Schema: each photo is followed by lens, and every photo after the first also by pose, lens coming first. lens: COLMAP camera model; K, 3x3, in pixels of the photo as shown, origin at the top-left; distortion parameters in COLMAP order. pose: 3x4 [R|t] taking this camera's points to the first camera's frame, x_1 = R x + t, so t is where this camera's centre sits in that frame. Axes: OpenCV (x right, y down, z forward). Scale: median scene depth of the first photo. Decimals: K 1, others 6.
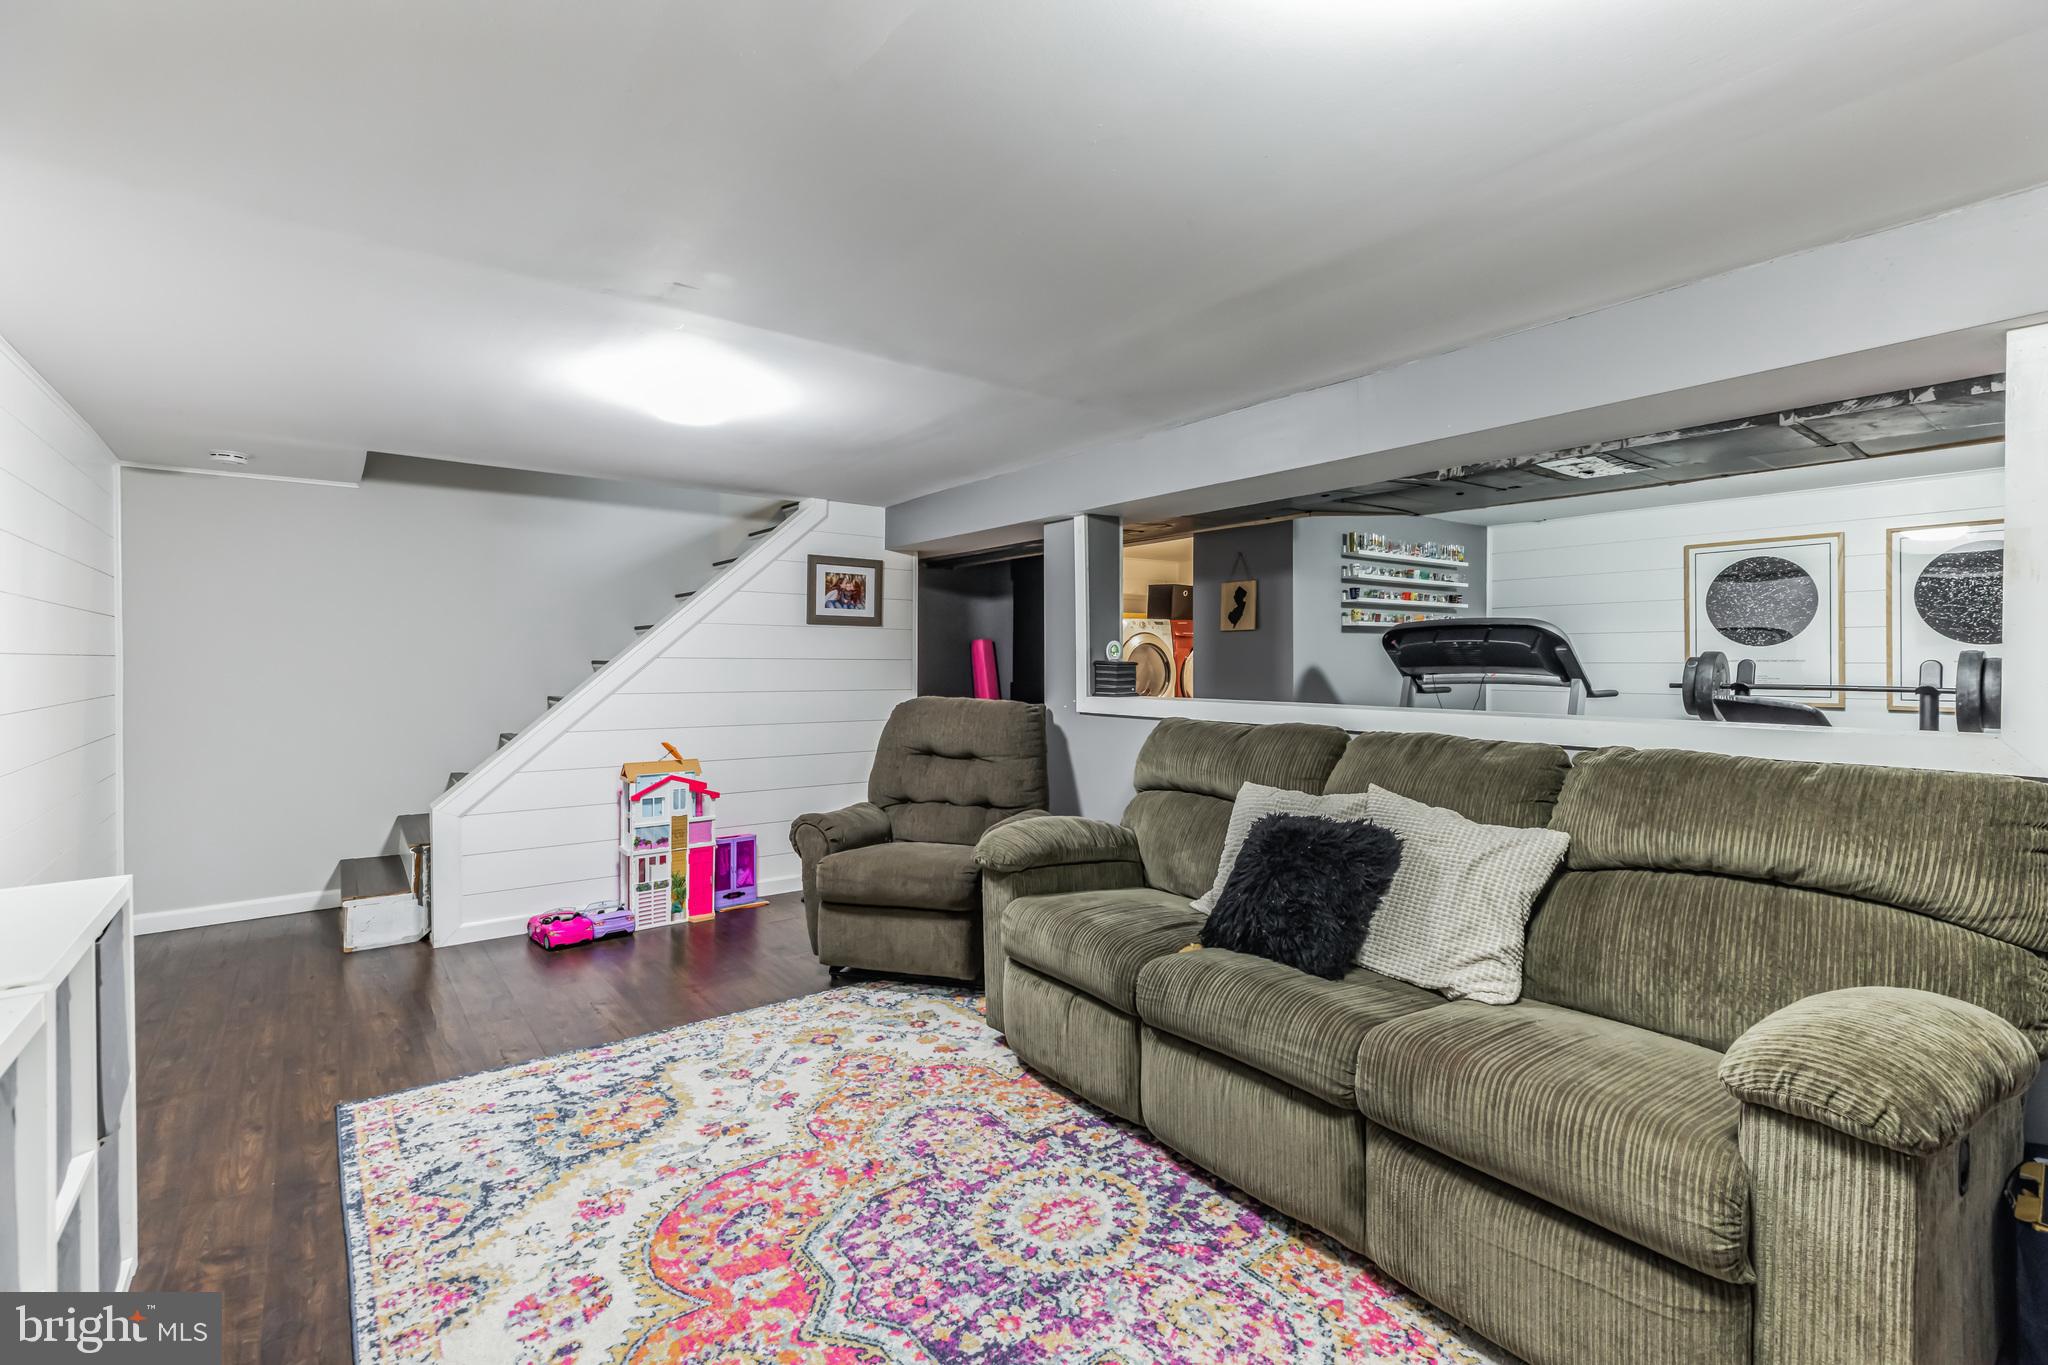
lens RADIAL K [[921.4, 0, 1020.2], [0, 921.4, 668.3], [0, 0, 1]] dist [0.002393, -0.000583]
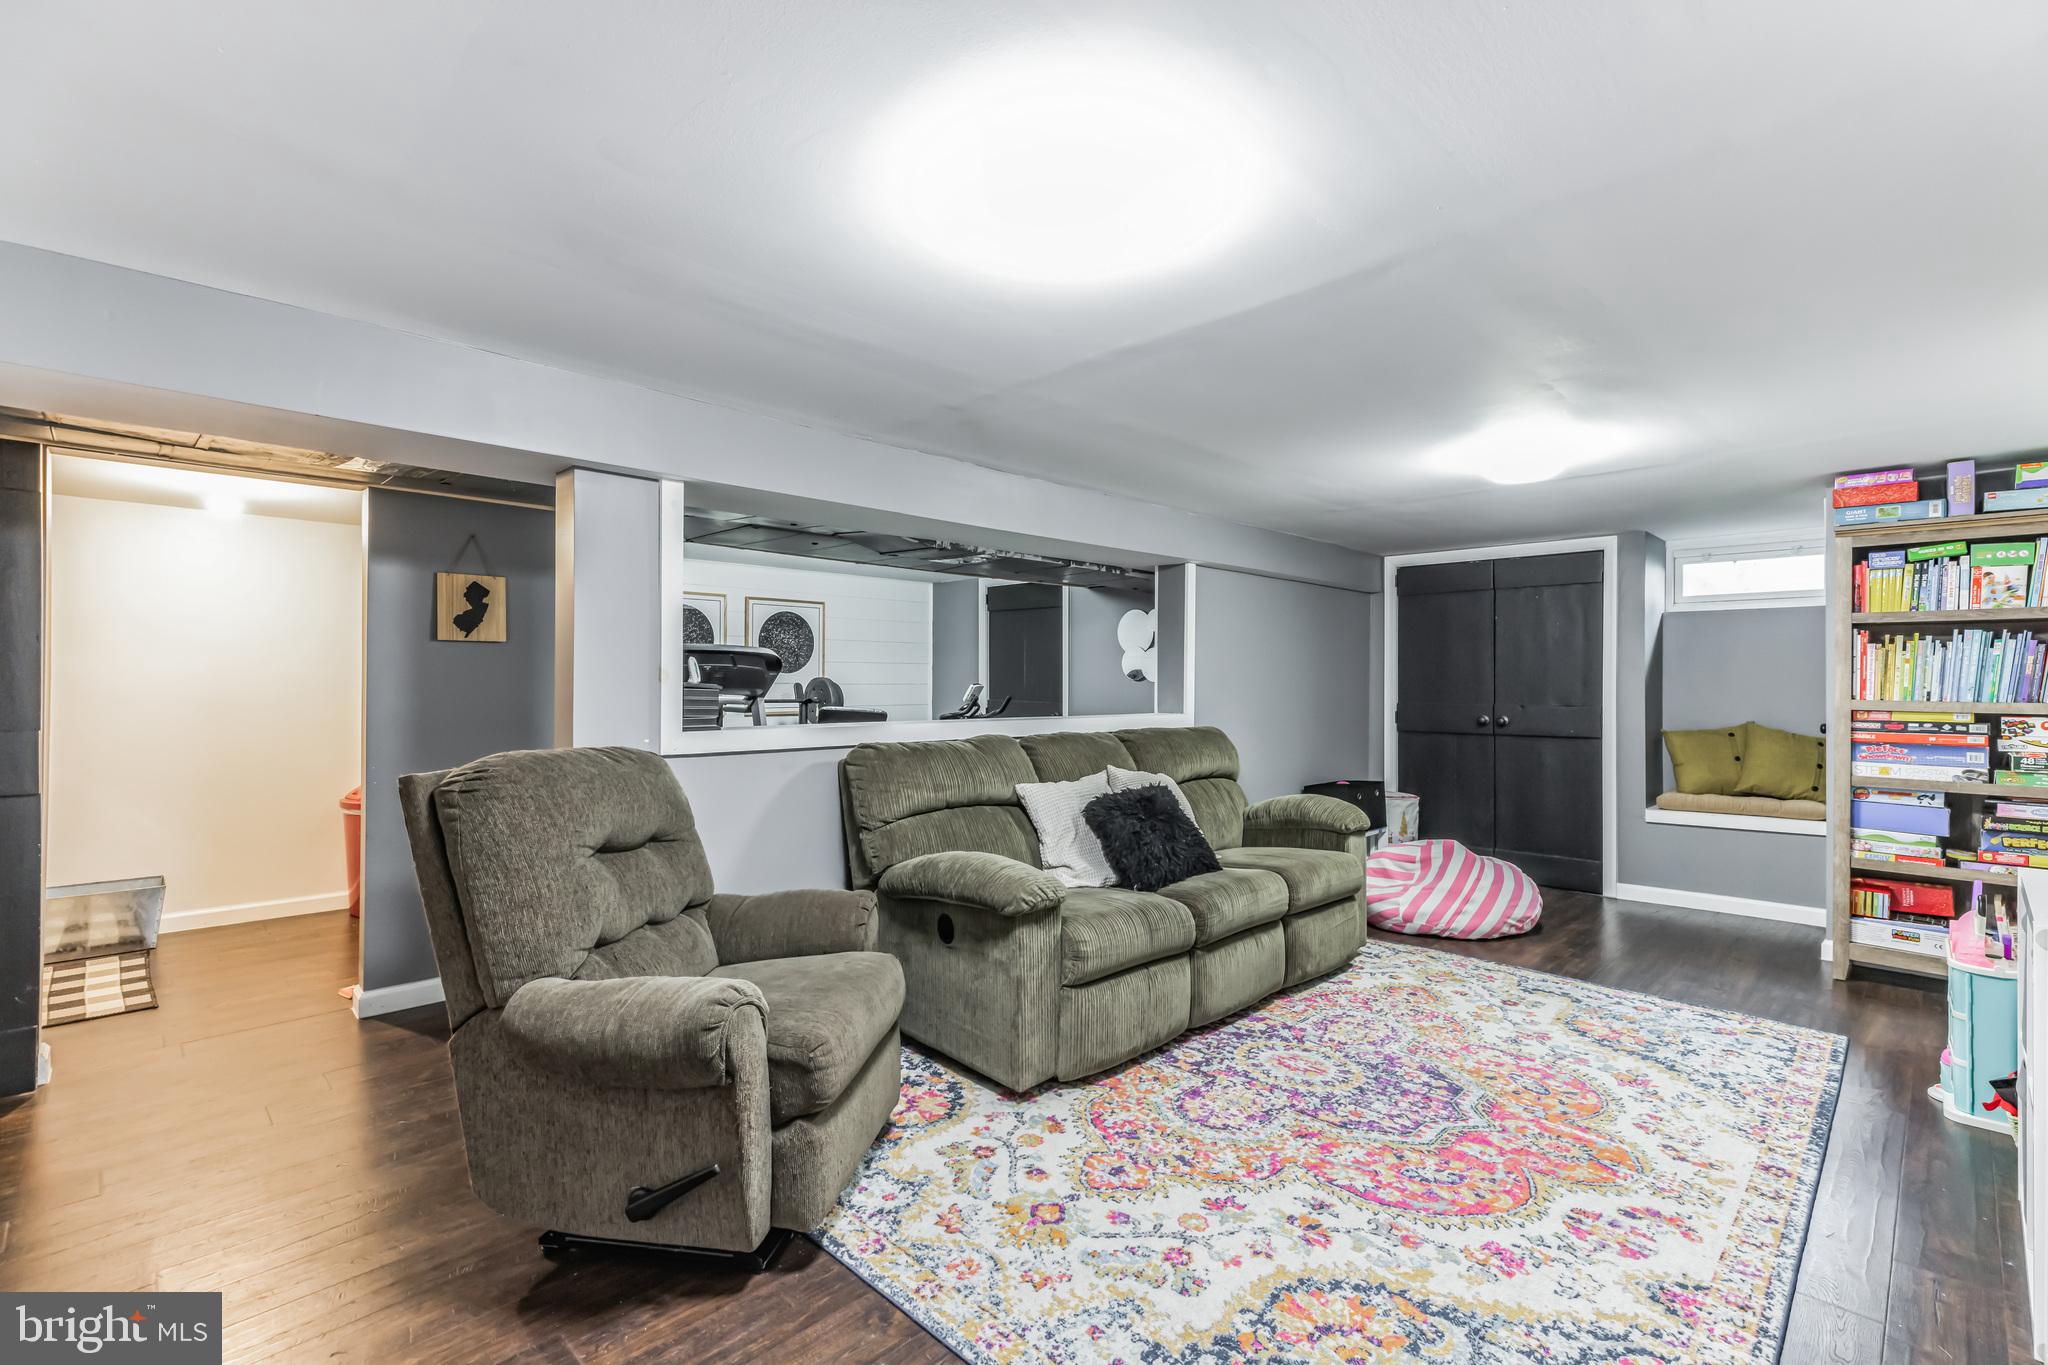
lens RADIAL K [[921.4, 0, 1020.6], [0, 921.4, 689.4], [0, 0, 1]] dist [0.002393, -0.000583]
pose [[-0.134957, -0.006341, 0.990831, -1.217182], [0.006394, 0.999953, 0.007270, -0.012208], [-0.990831, 0.007317, -0.134910, 1.481228]]
